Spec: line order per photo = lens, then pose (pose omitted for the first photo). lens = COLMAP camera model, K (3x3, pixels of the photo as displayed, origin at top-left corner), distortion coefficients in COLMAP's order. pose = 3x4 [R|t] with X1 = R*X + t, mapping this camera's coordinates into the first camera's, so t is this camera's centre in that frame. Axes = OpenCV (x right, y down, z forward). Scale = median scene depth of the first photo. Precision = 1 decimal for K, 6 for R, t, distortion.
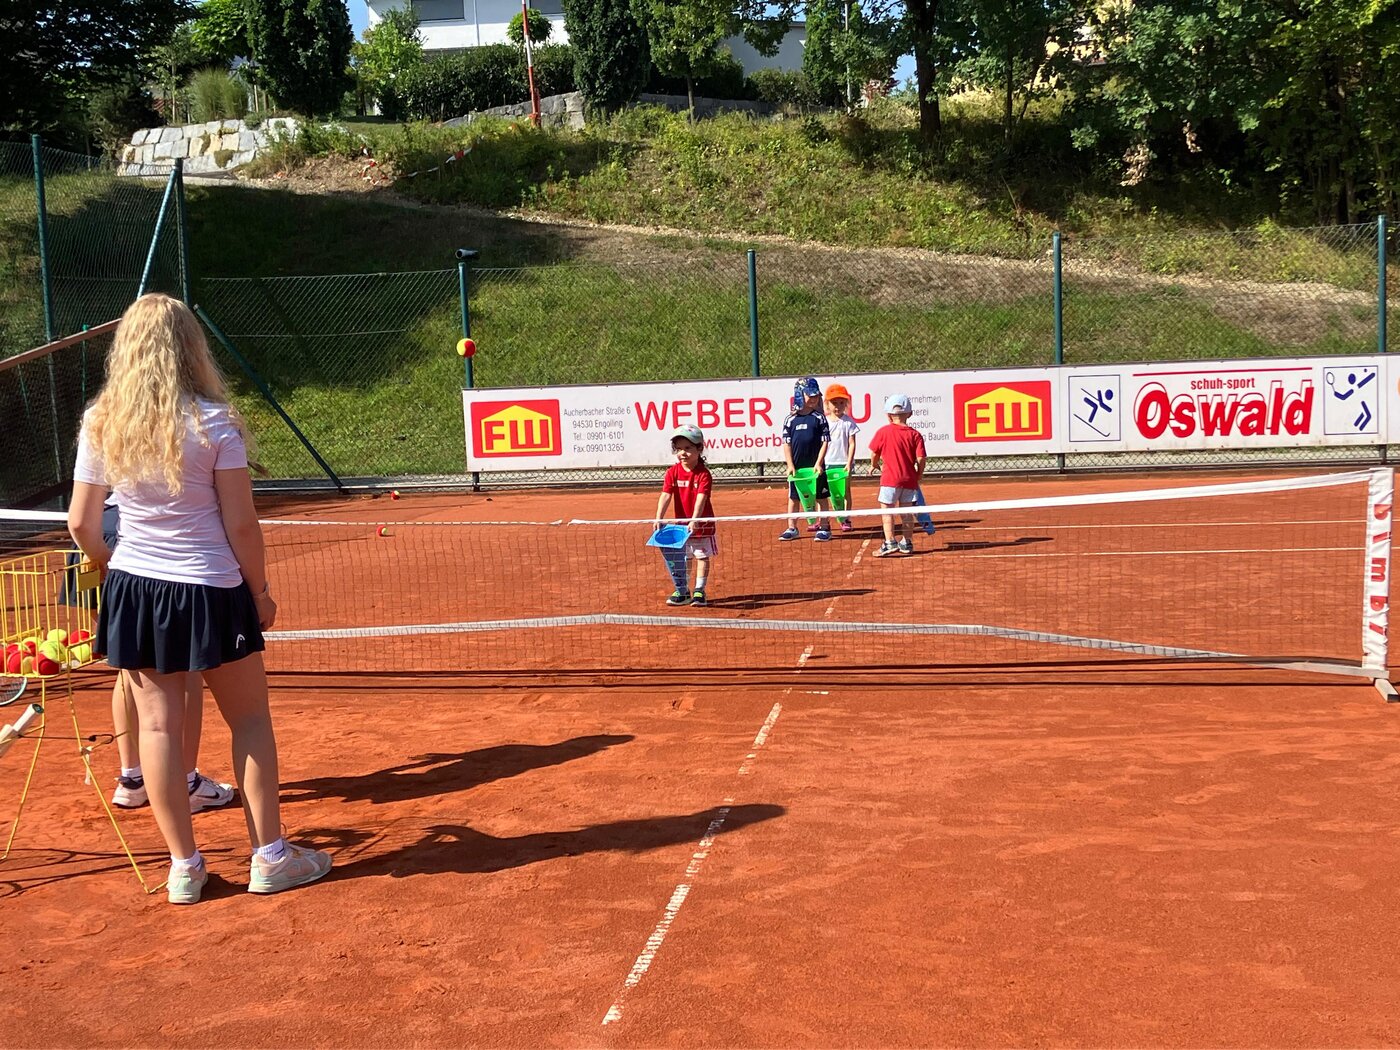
lens RADIAL K [[1883.7, 0, 698.8], [0, 1883.7, 528.2], [0, 0, 1]] dist [0.205208, 0.000000]
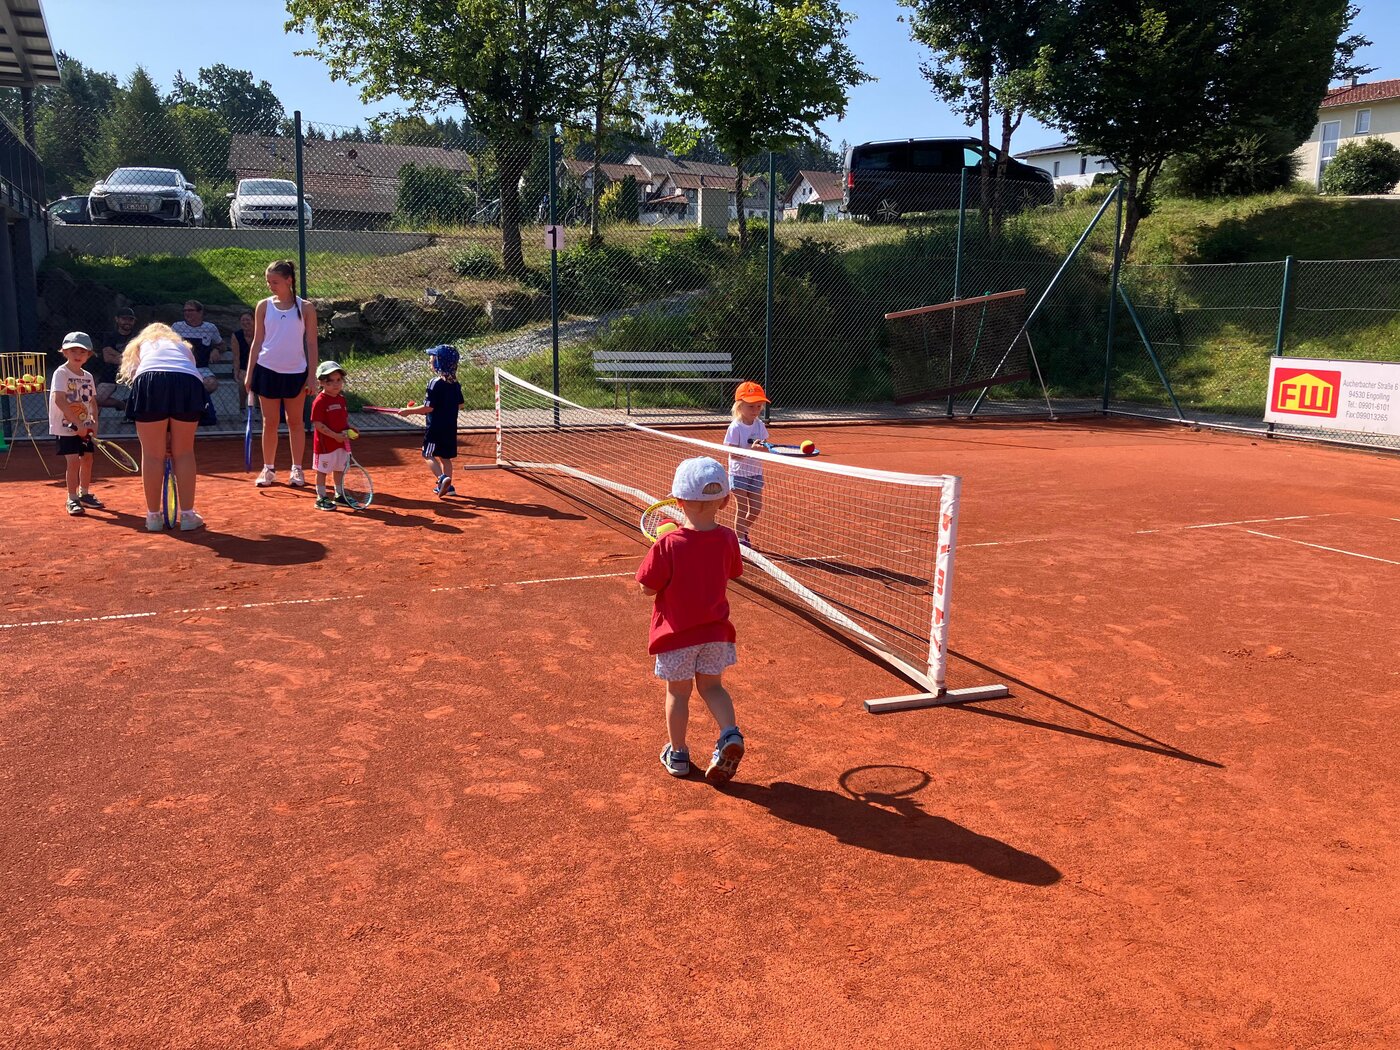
lens RADIAL K [[1147.7, 0, 691.7], [0, 1147.7, 525.4], [0, 0, 1]] dist [0.004111, -0.006600]
pose [[0.535492, 0.209054, -0.818257, 0.322513], [-0.134683, 0.977618, 0.161628, -0.035018], [0.833732, 0.023655, 0.551662, 0.254428]]
